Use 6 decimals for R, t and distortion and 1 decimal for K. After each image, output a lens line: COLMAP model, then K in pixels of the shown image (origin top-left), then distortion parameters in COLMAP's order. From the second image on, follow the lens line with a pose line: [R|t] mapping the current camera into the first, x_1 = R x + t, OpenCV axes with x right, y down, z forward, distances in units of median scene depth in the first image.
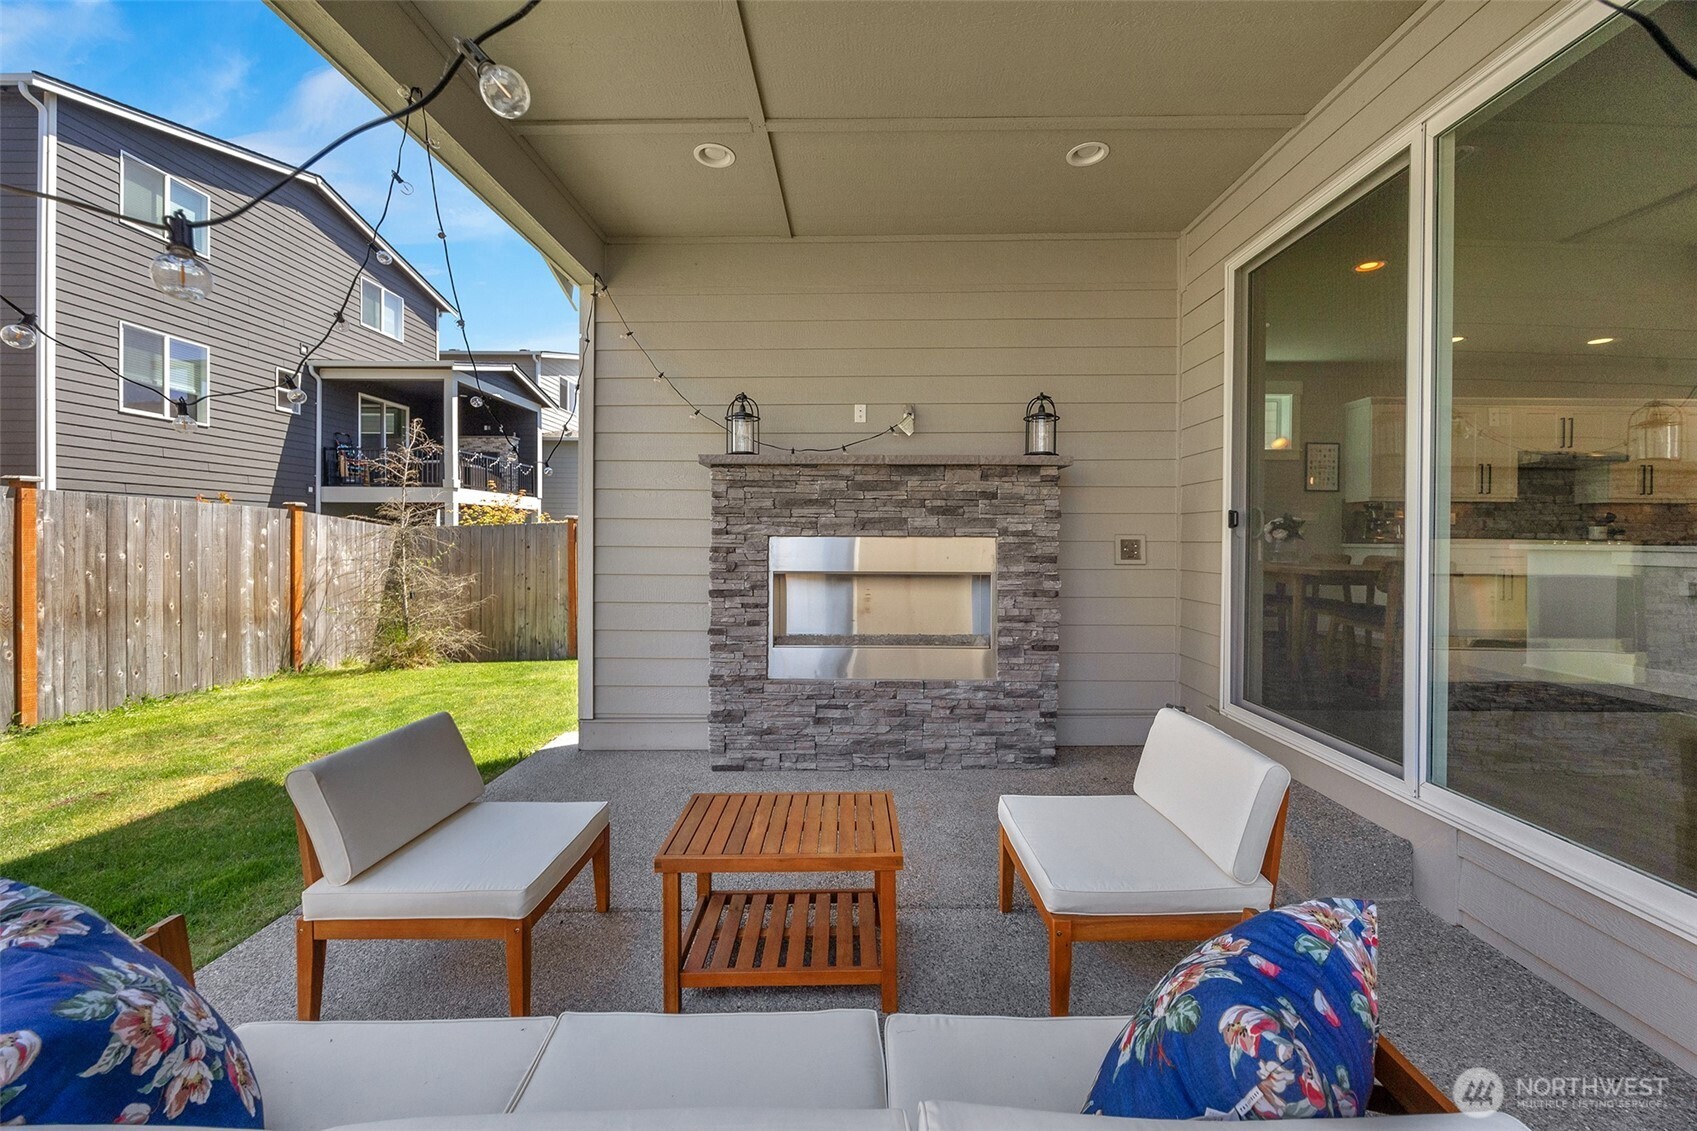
lens RADIAL K [[664.5, 0, 837.2], [0, 664.5, 545.1], [0, 0, 1]] dist [-0.000192, 0.000210]
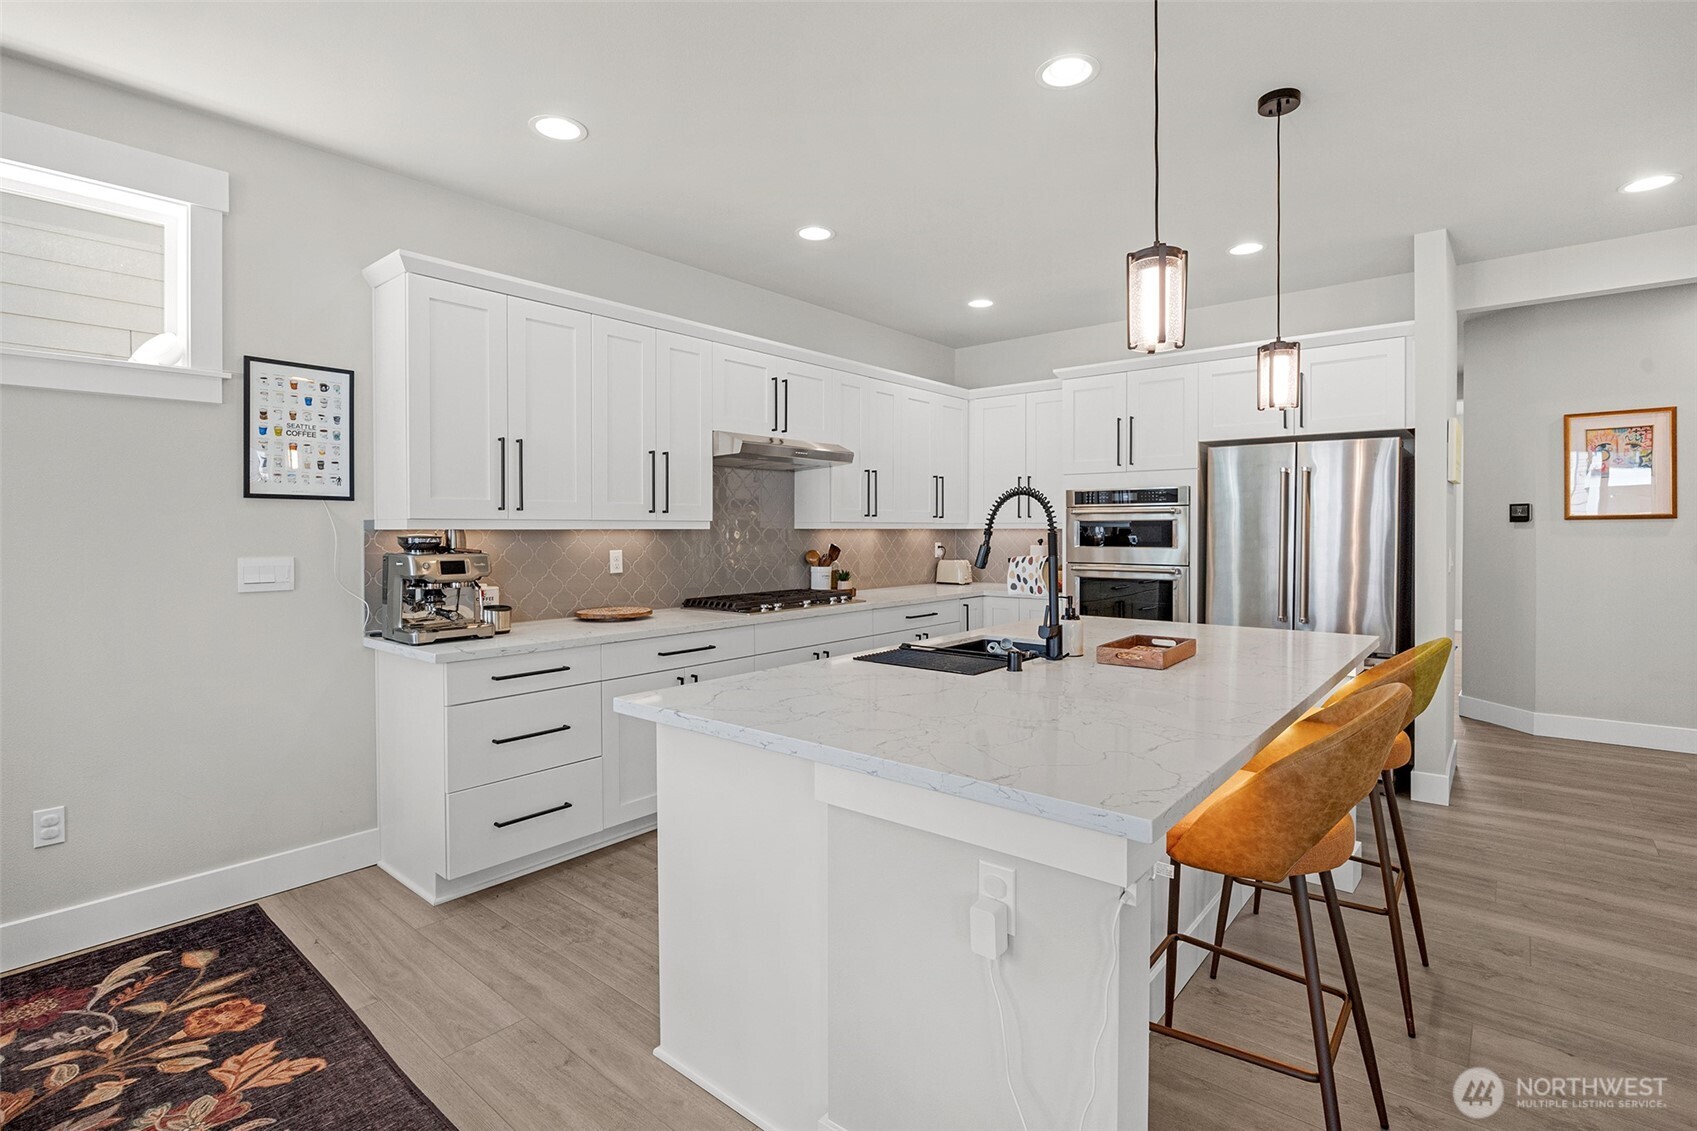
lens RADIAL K [[806.5, 0, 856.0], [0, 806.5, 530.7], [0, 0, 1]] dist [-0.003271, -0.000209]
pose [[0.641474, -0.011300, 0.767061, 0.289600], [0.012398, 0.999914, 0.004362, -0.030719], [-0.767044, 0.006712, 0.641559, 0.242030]]
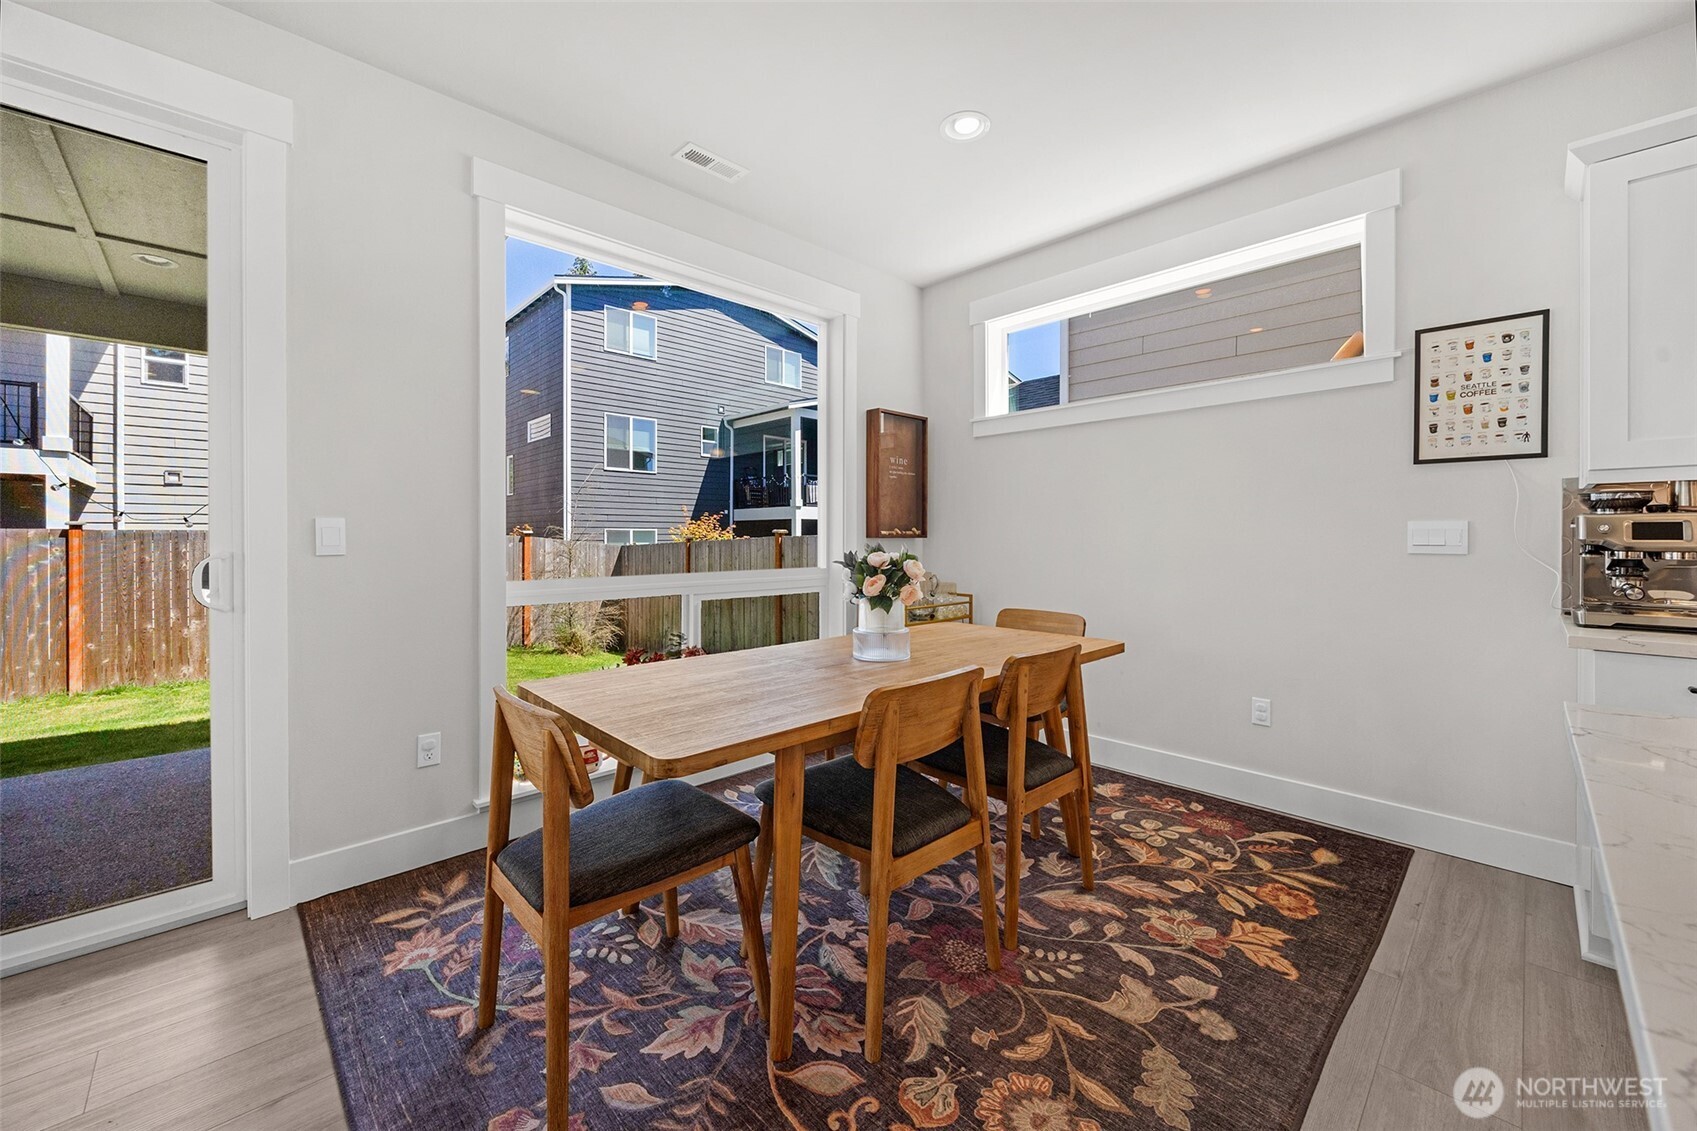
lens RADIAL K [[664.5, 0, 848.9], [0, 664.5, 536.1], [0, 0, 1]] dist [-0.000192, 0.000210]
pose [[0.694658, -0.008110, -0.719295, 0.369466], [-0.002352, 0.999905, -0.013546, -0.018049], [0.719337, 0.011101, 0.694573, 0.258141]]
